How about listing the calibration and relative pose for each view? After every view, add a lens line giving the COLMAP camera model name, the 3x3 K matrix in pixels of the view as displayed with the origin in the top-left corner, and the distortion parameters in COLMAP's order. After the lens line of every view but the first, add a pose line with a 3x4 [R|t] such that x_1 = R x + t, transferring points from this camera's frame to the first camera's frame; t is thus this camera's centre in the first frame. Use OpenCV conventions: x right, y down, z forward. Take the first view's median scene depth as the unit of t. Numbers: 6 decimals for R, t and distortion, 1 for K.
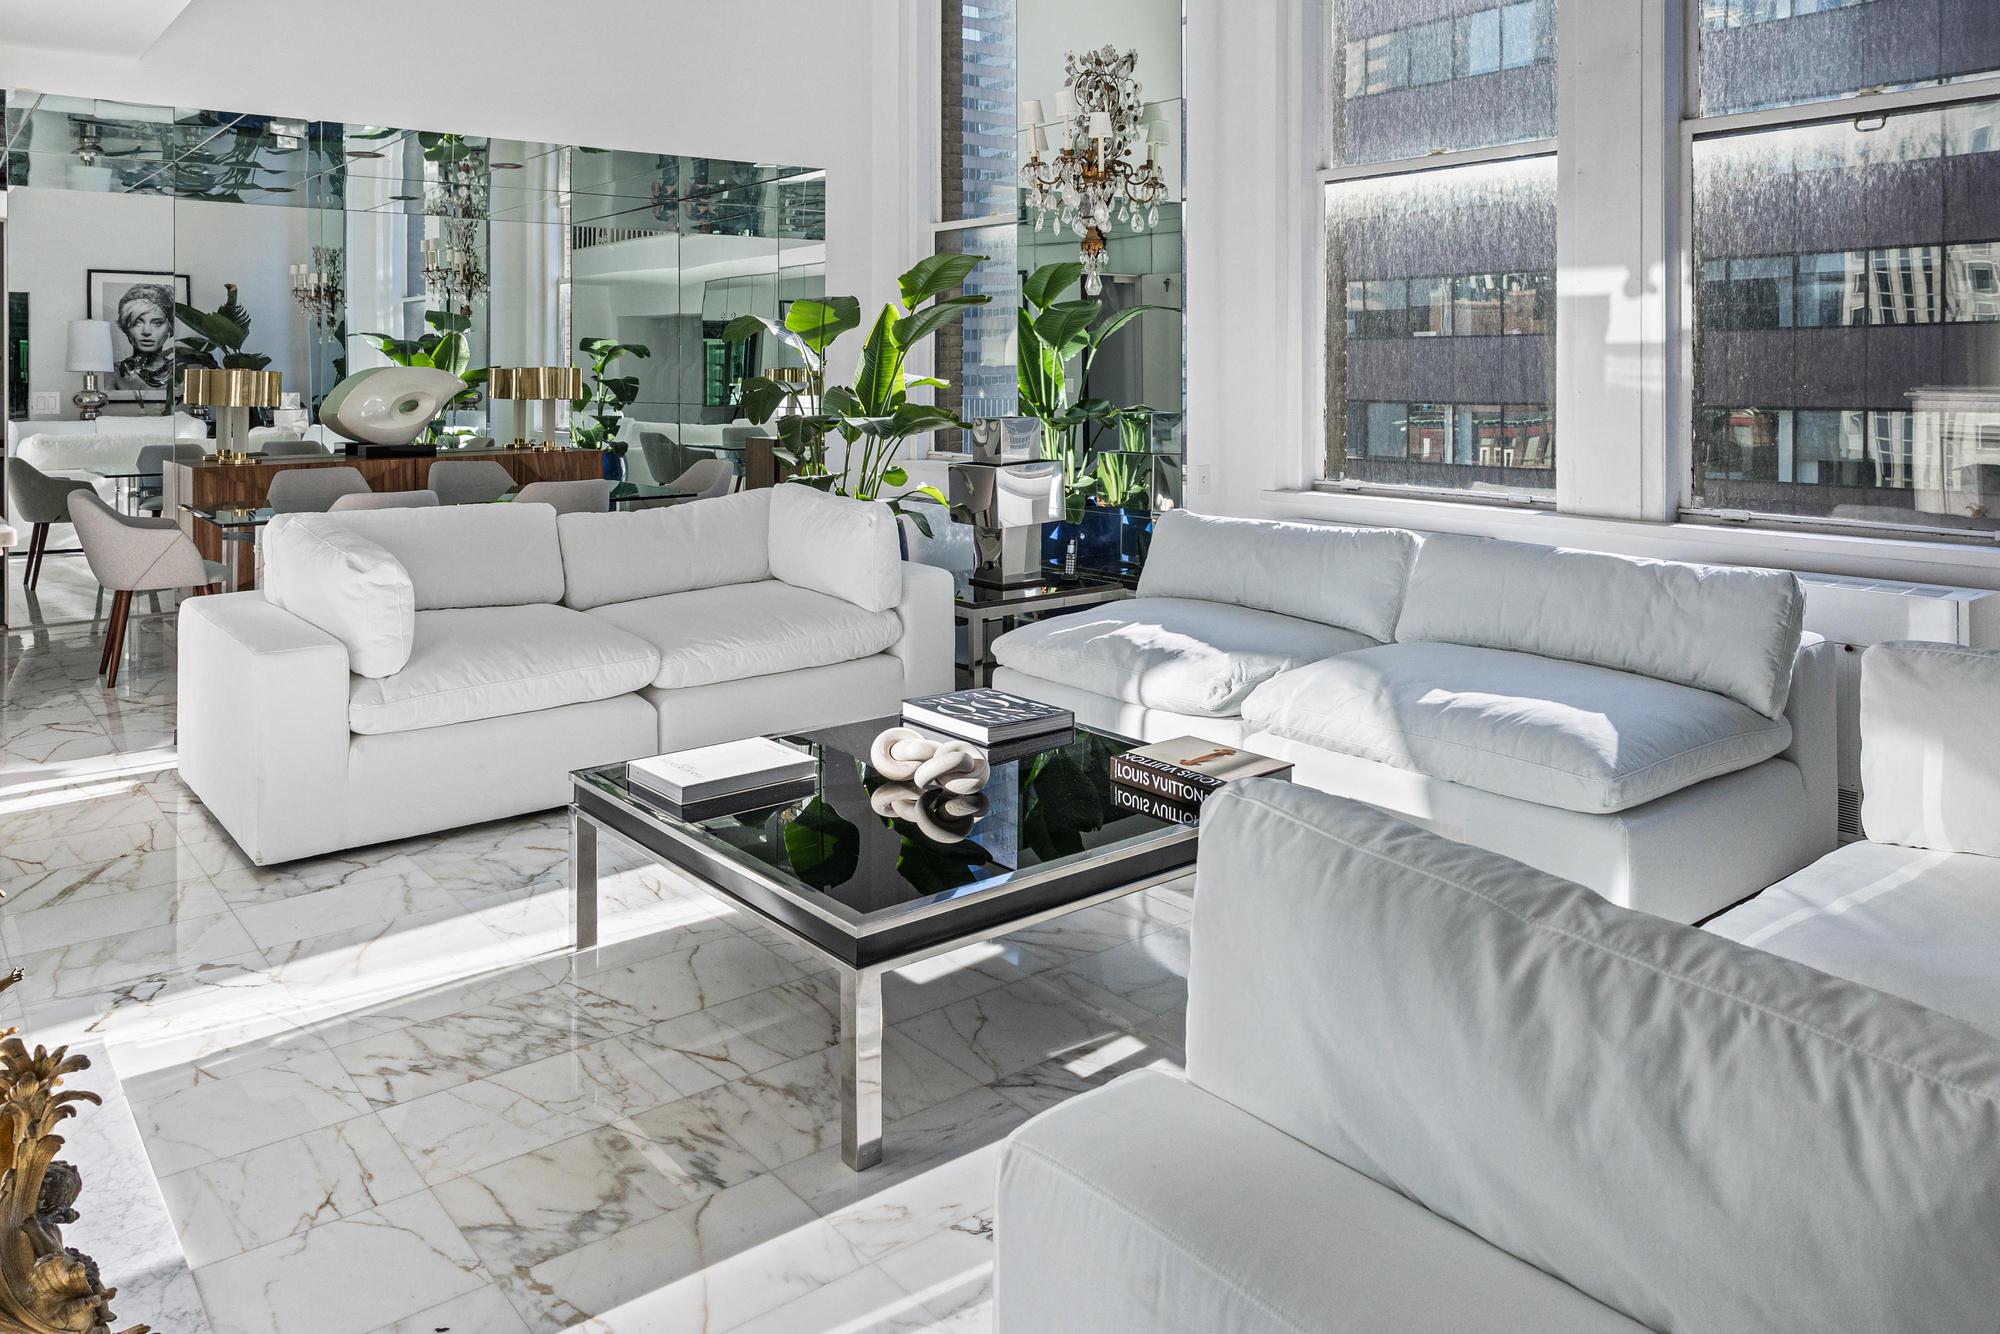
lens RADIAL K [[1427.3, 0, 990.5], [0, 1427.3, 373.1], [0, 0, 1]] dist [-0.005626, -0.000608]
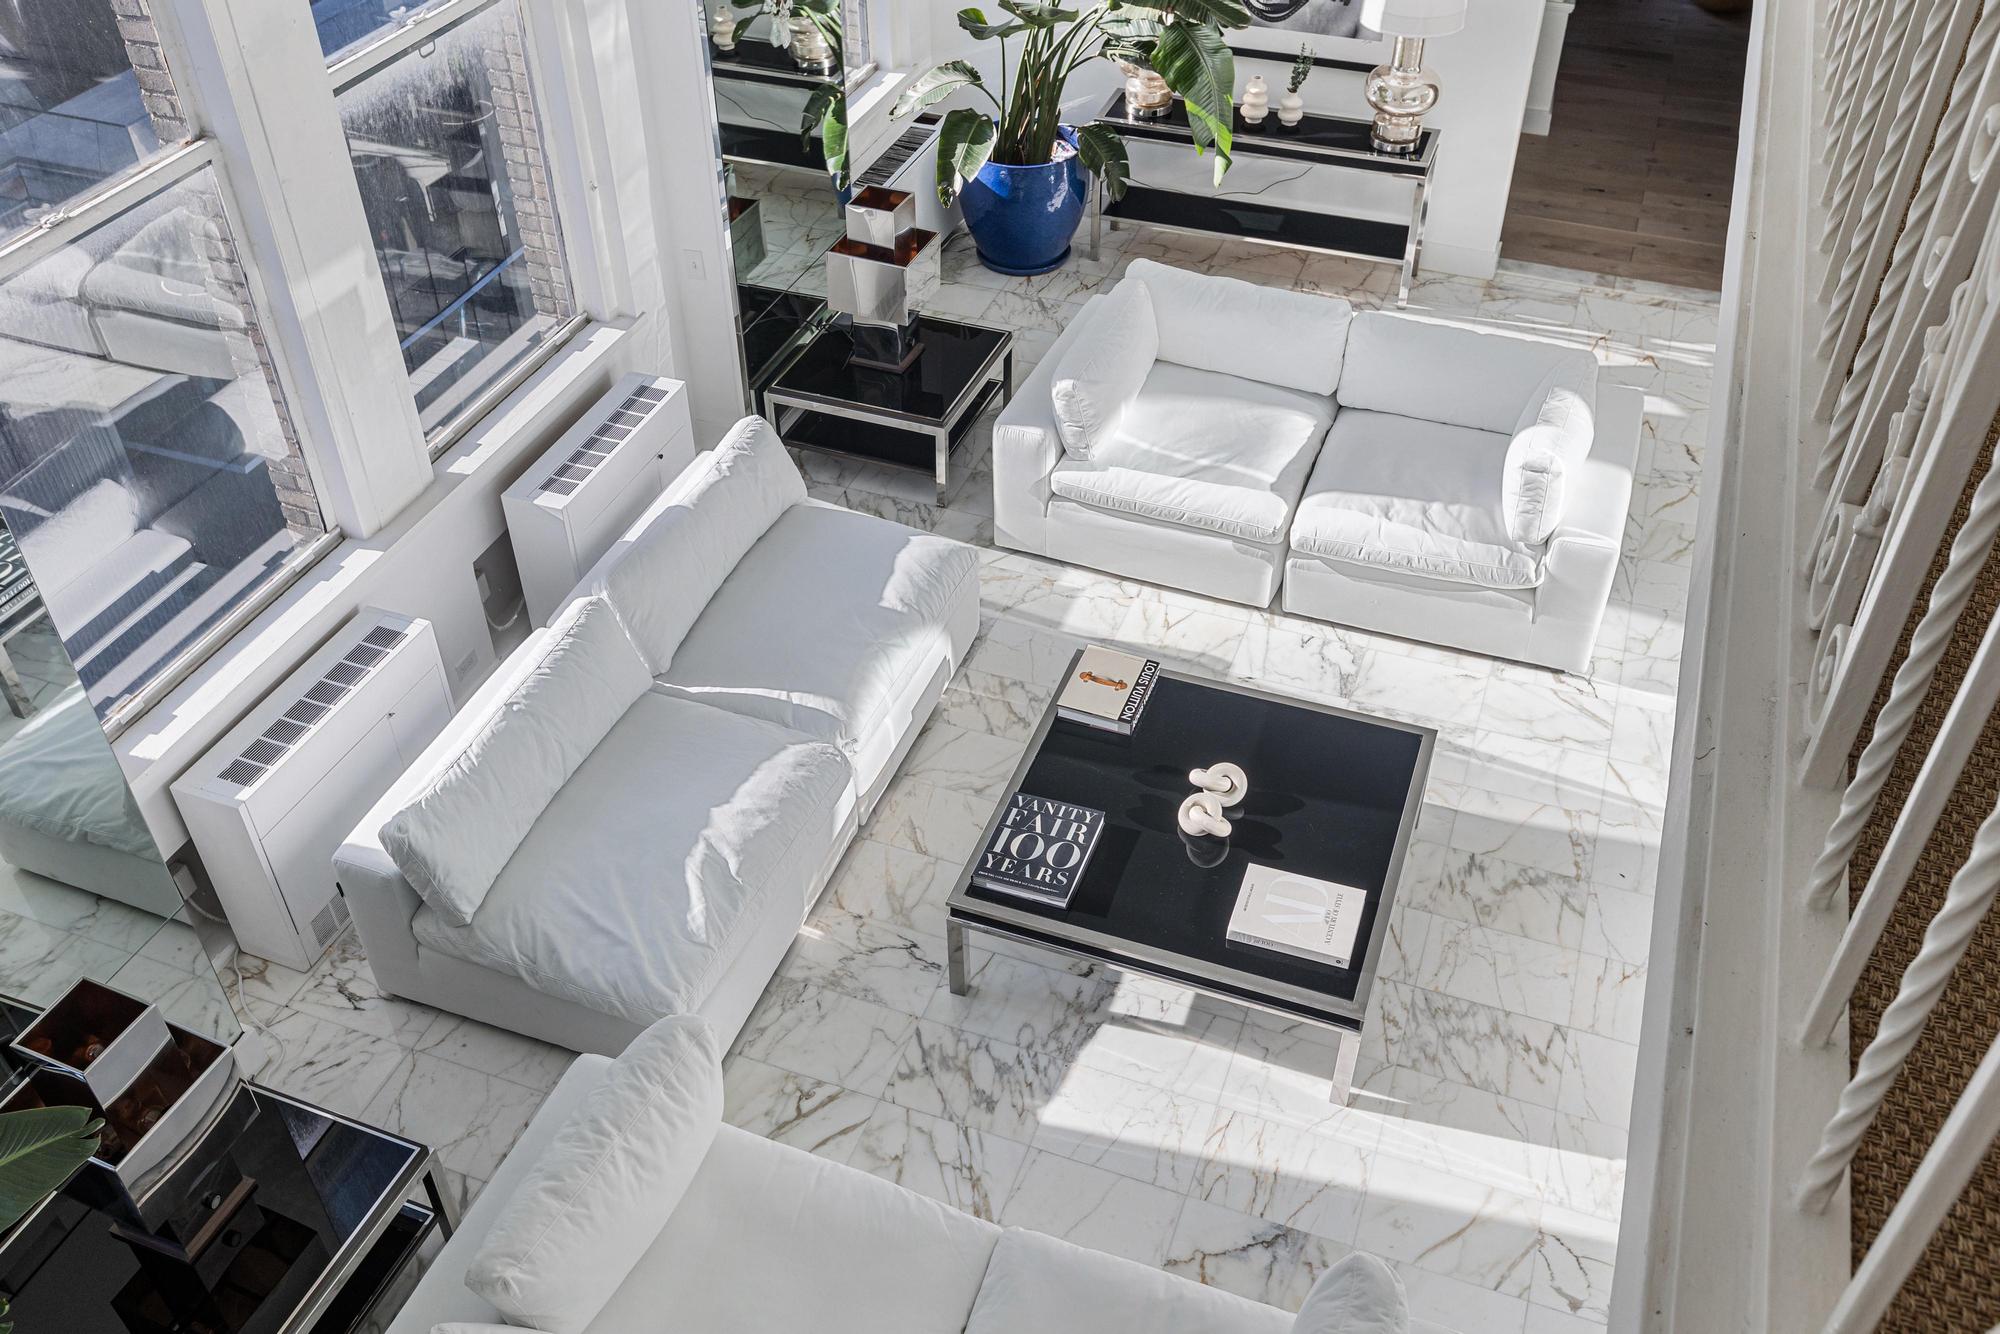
lens RADIAL K [[1709.3, 0, 1000.0], [0, 1709.3, 667.0], [0, 0, 1]] dist [-0.007459, 0.007478]
pose [[-0.514685, -0.544988, 0.661882, -0.479452], [0.012241, 0.767233, 0.641252, -0.439006], [-0.857292, 0.338145, -0.388213, 0.894109]]
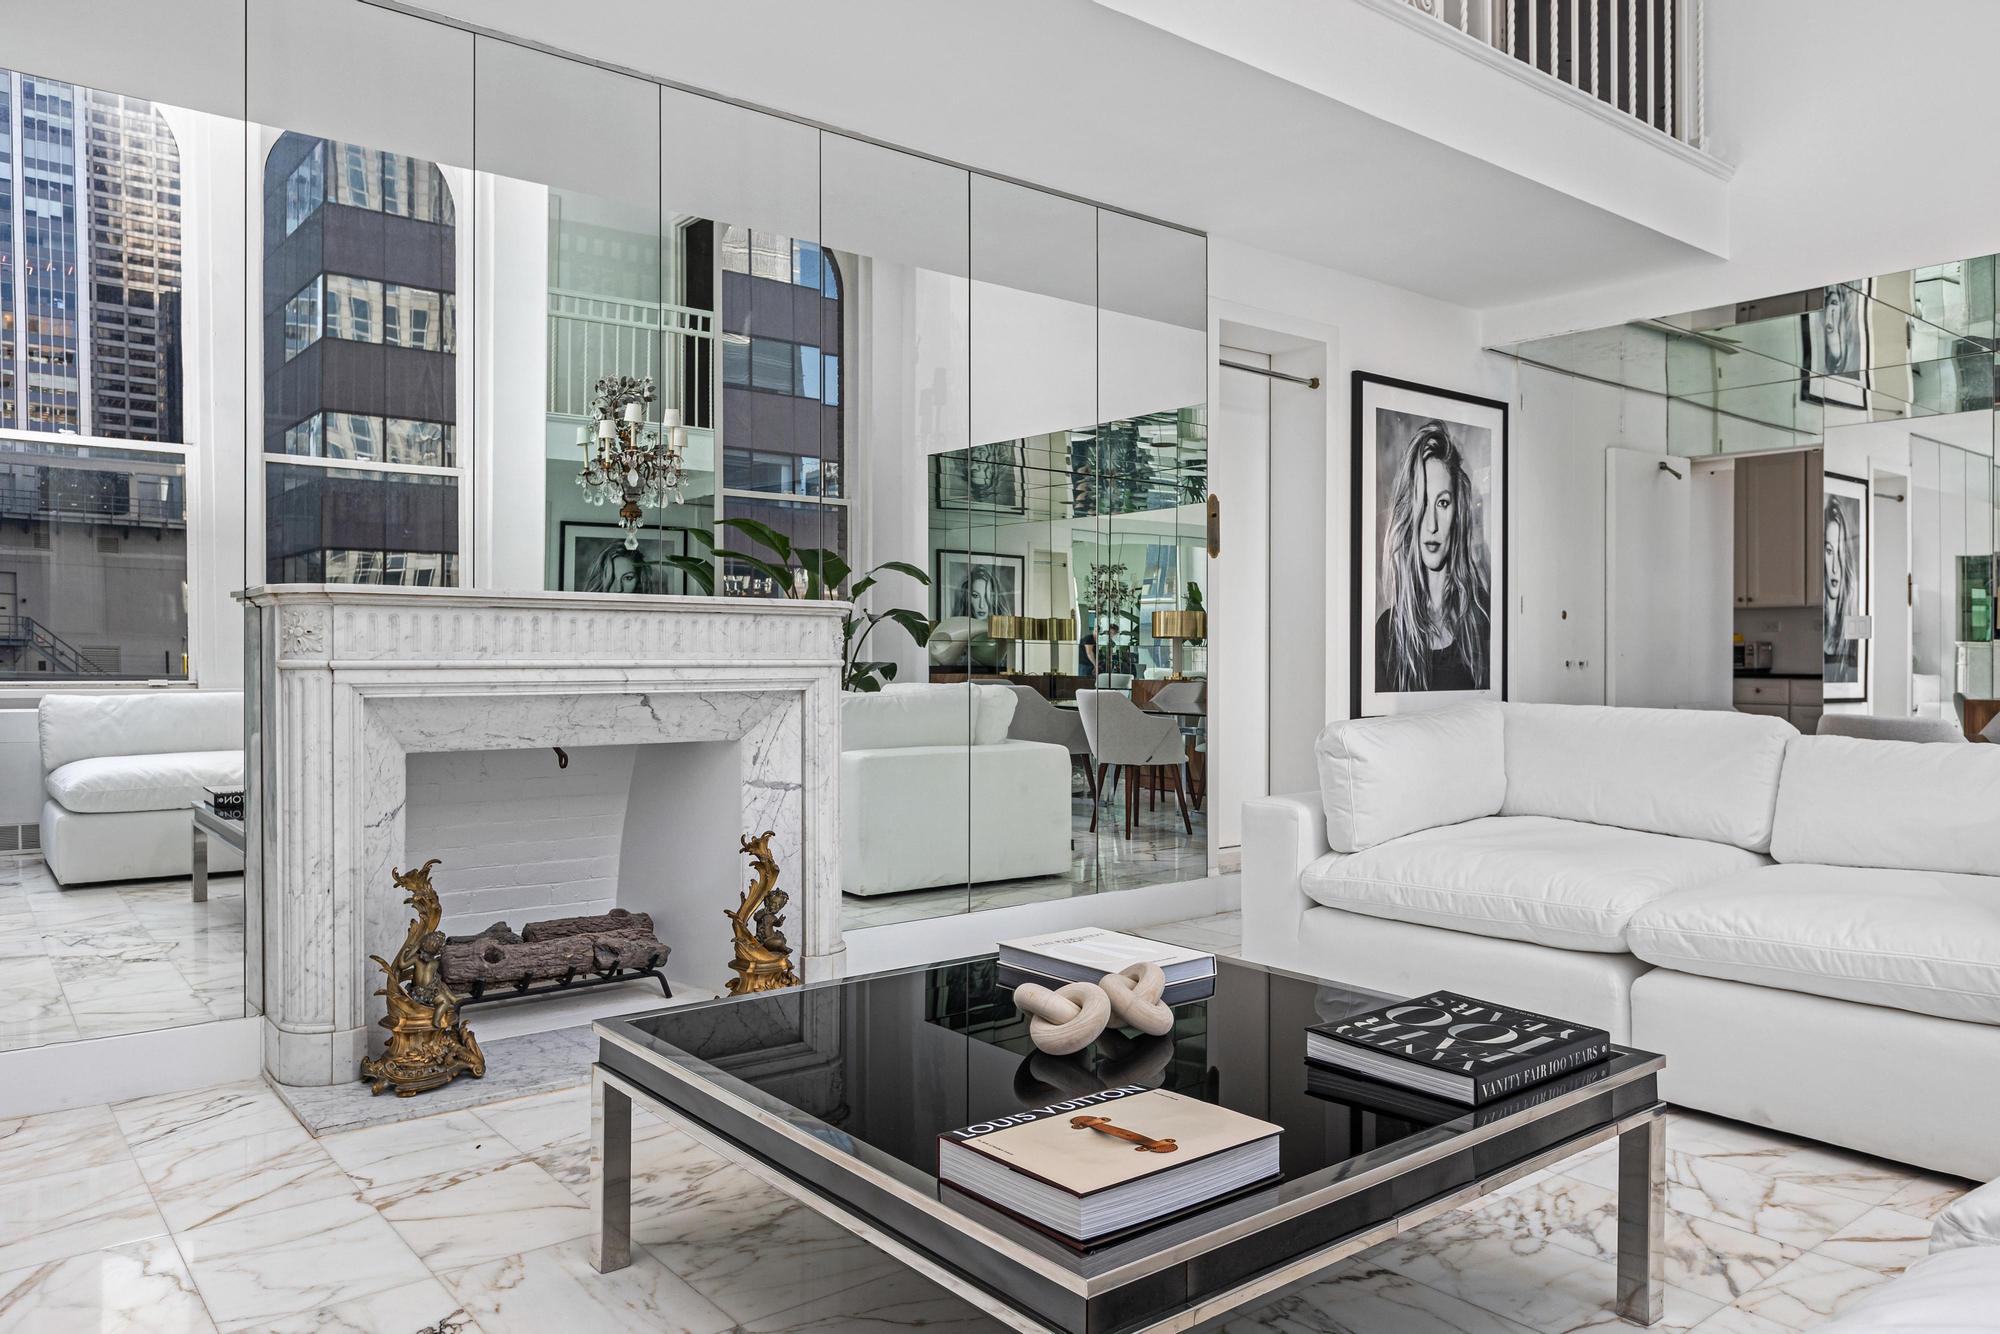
lens RADIAL K [[1365.2, 0, 1011.4], [0, 1365.2, 656.0], [0, 0, 1]] dist [0.008227, -0.002950]
pose [[0.010120, 0.002105, -0.999947, 0.328188], [-0.010253, 0.999945, 0.002002, 0.047991], [0.999896, 0.010232, 0.010141, 0.482258]]
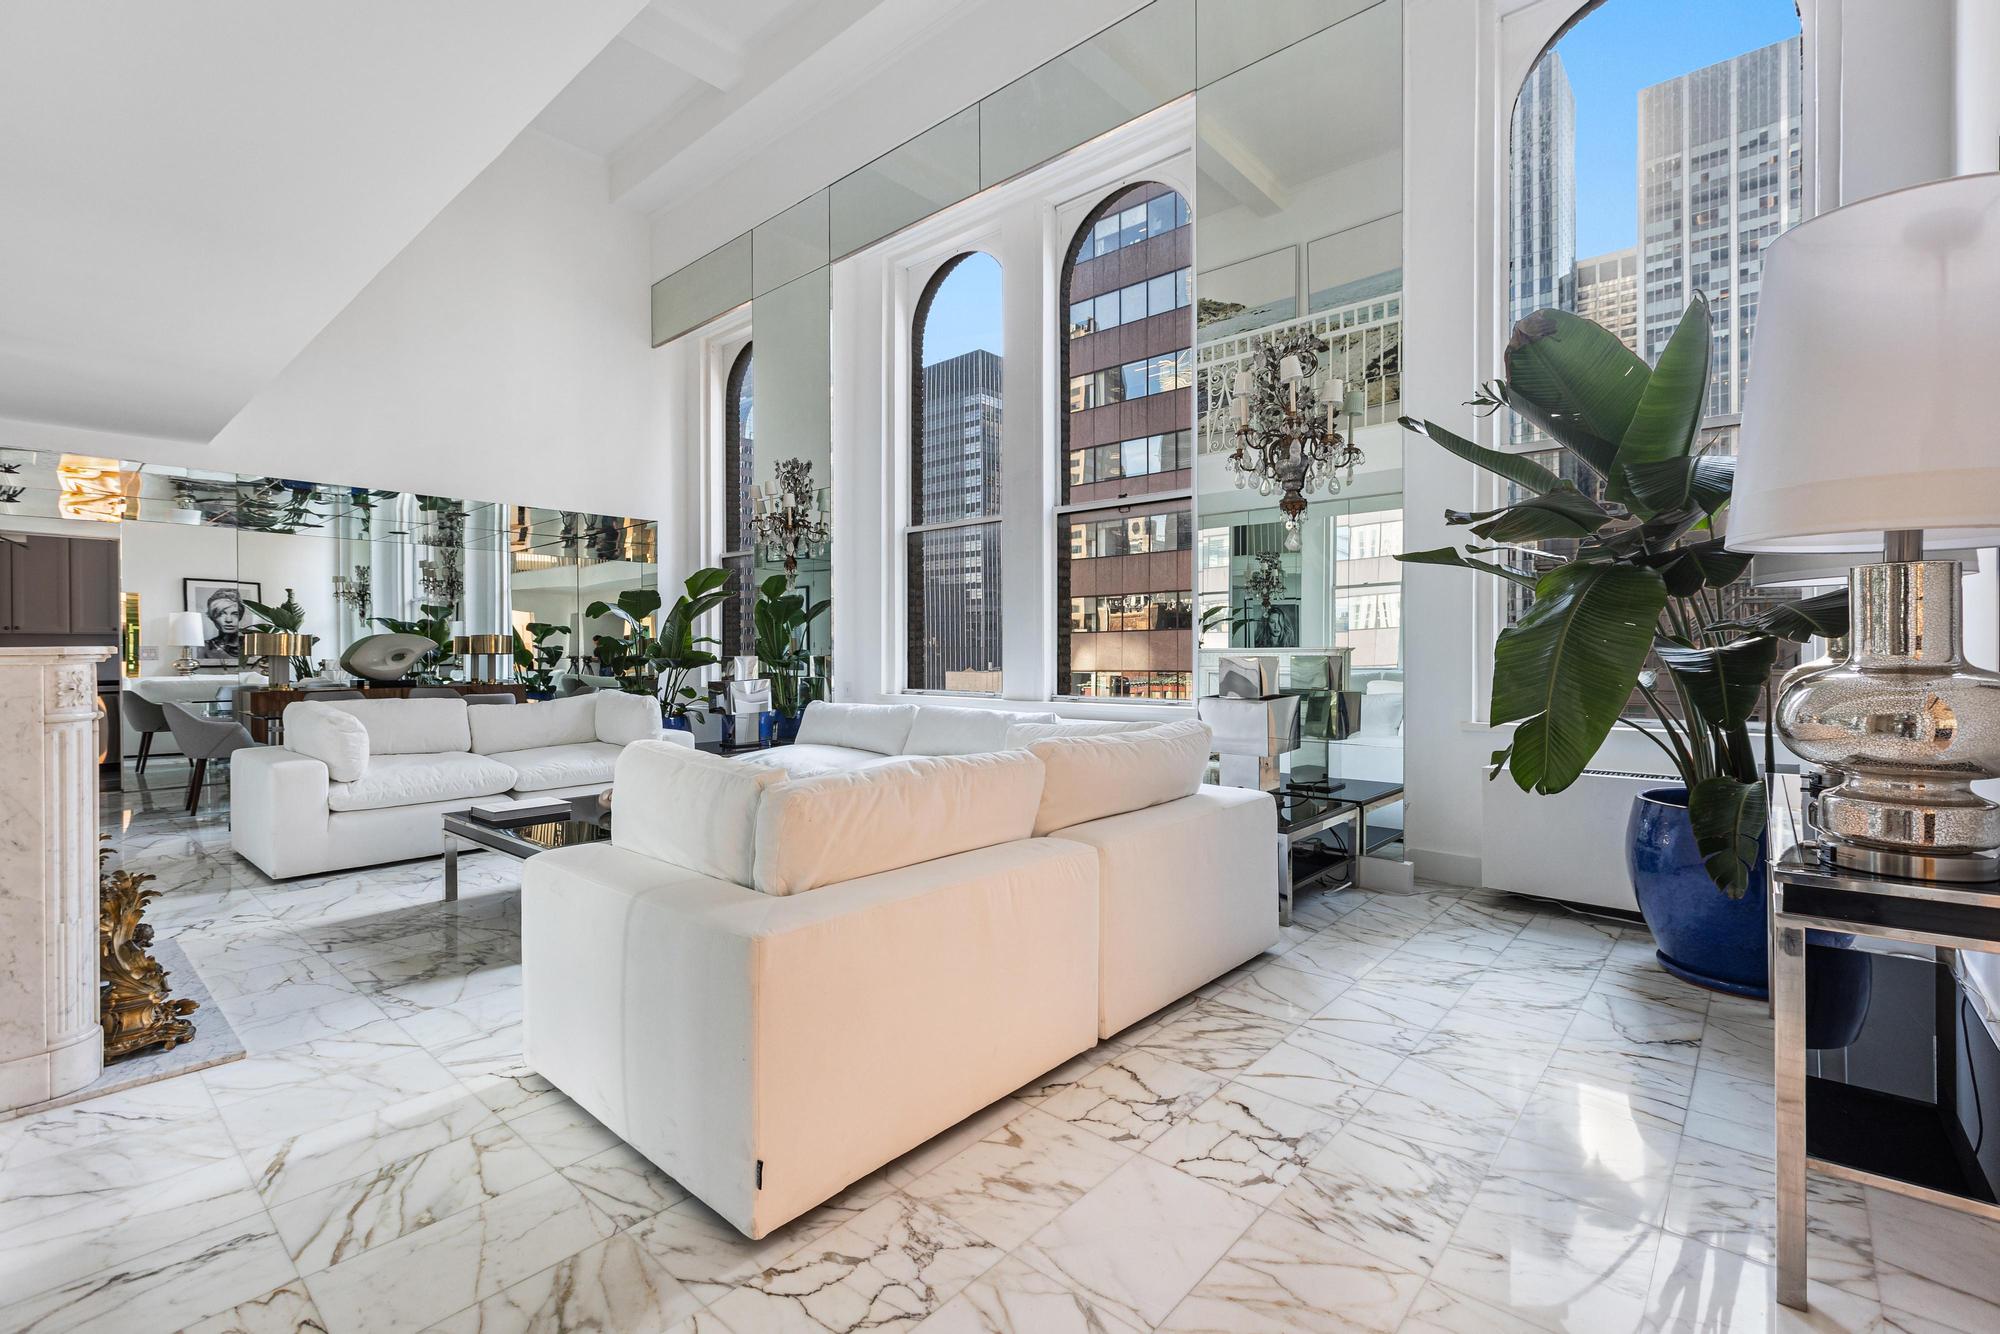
lens RADIAL K [[888.7, 0, 990.9], [0, 888.7, 663.5], [0, 0, 1]] dist [-0.003893, -0.000299]
pose [[0.985425, -0.001654, 0.170102, 0.135891], [0.000210, 0.999964, 0.008508, 0.029502], [-0.170110, -0.008348, 0.985390, -0.194470]]
